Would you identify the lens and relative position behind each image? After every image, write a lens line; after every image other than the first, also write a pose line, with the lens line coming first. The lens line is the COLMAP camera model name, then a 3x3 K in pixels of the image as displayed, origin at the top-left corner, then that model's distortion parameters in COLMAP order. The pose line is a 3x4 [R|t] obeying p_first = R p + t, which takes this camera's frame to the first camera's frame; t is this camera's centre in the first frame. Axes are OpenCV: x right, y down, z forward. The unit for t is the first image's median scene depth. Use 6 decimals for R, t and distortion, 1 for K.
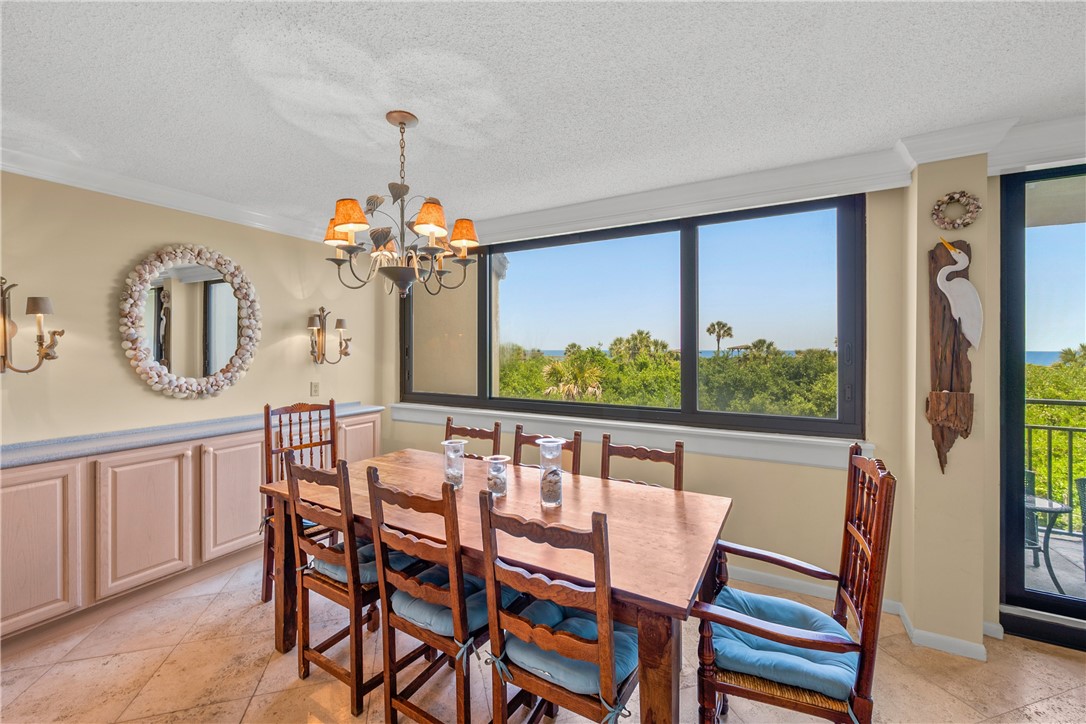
lens RADIAL K [[431.0, 0, 536.0], [0, 431.0, 348.8], [0, 0, 1]] dist [-0.002622, -0.000649]
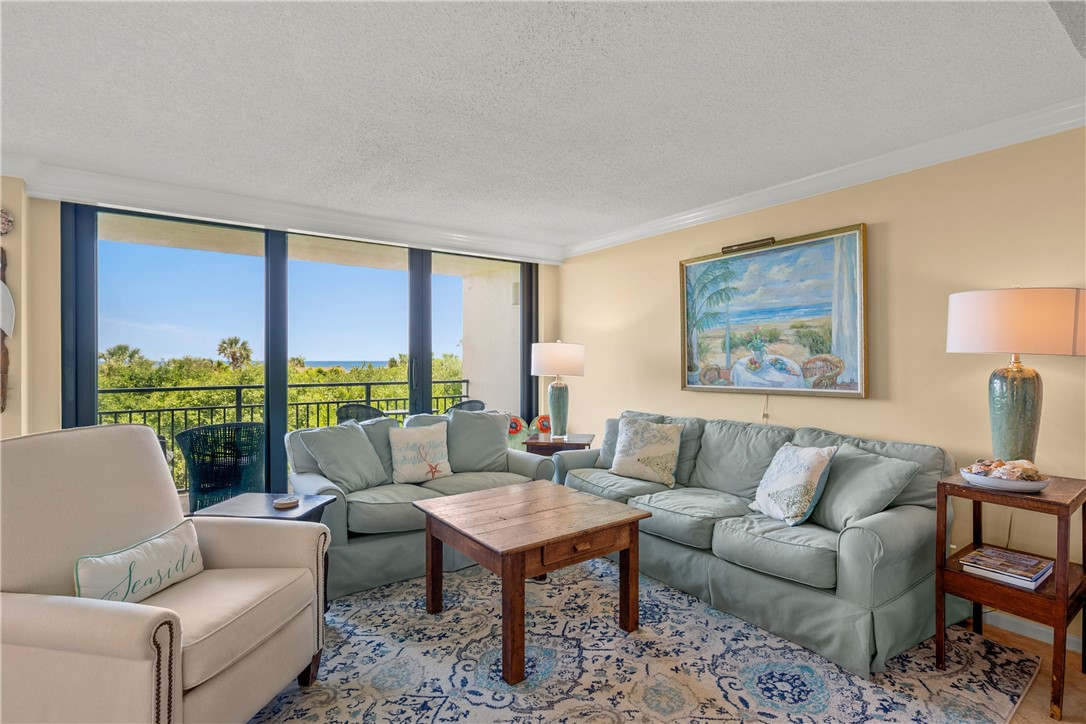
lens RADIAL K [[527.8, 0, 532.7], [0, 527.8, 361.5], [0, 0, 1]] dist [0.002822, -0.000448]
pose [[0.433134, -0.006111, 0.901309, 0.231156], [0.001209, 0.999980, 0.006199, 0.045710], [-0.901329, -0.001595, 0.433133, -0.734970]]
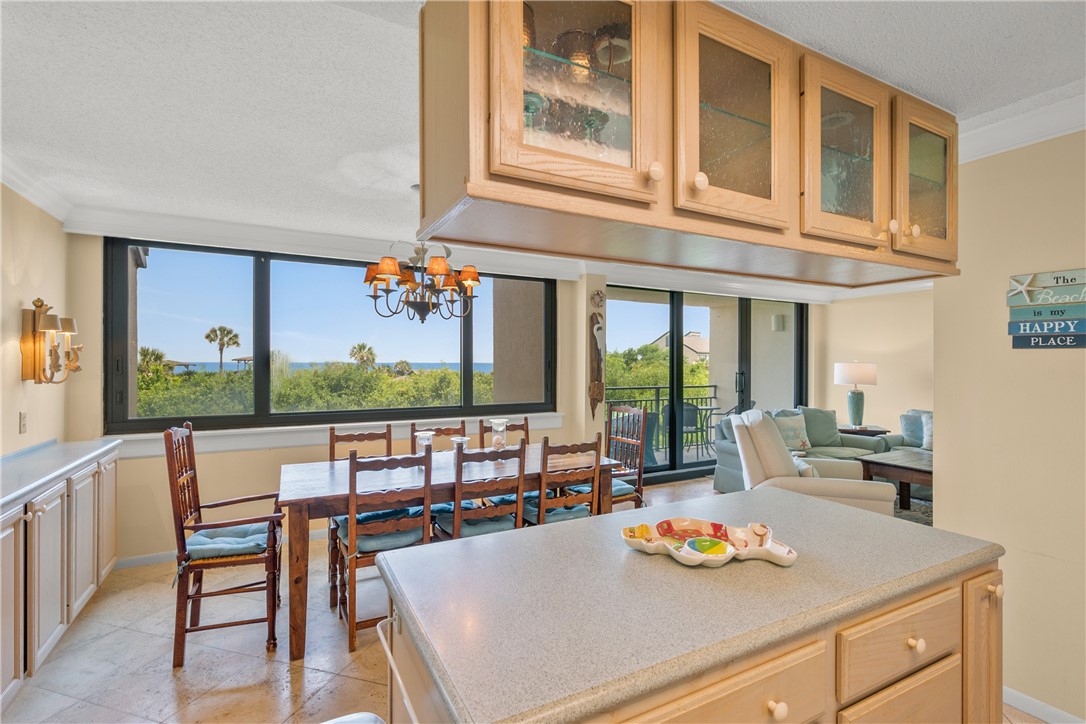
lens RADIAL K [[497.2, 0, 530.9], [0, 497.2, 356.2], [0, 0, 1]] dist [-0.003134, -0.000167]
pose [[0.552084, 0.009896, 0.833730, -1.010505], [-0.002899, 0.999946, -0.009950, -0.004521], [-0.833784, 0.003076, 0.552083, -0.084438]]
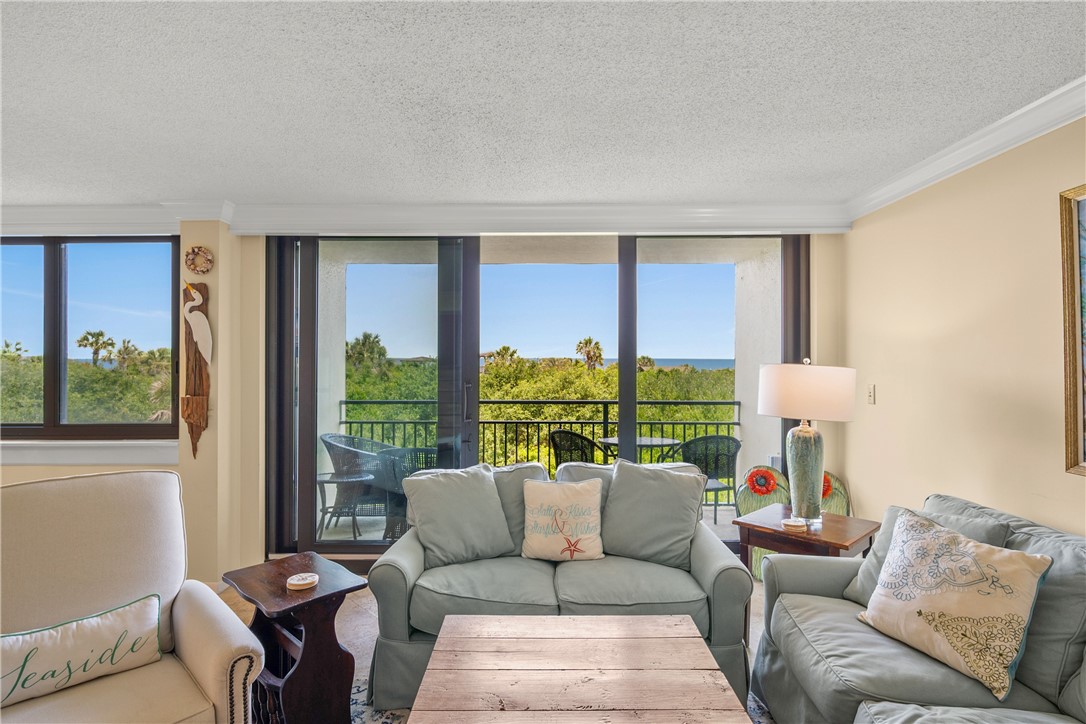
lens RADIAL K [[563.0, 0, 532.8], [0, 563.0, 355.5], [0, 0, 1]] dist [-0.003344, -0.001011]
pose [[0.882164, -0.000655, 0.470941, 0.819376], [0.001603, 0.999997, -0.001612, -0.016982], [-0.470939, 0.002177, 0.882163, -0.787526]]
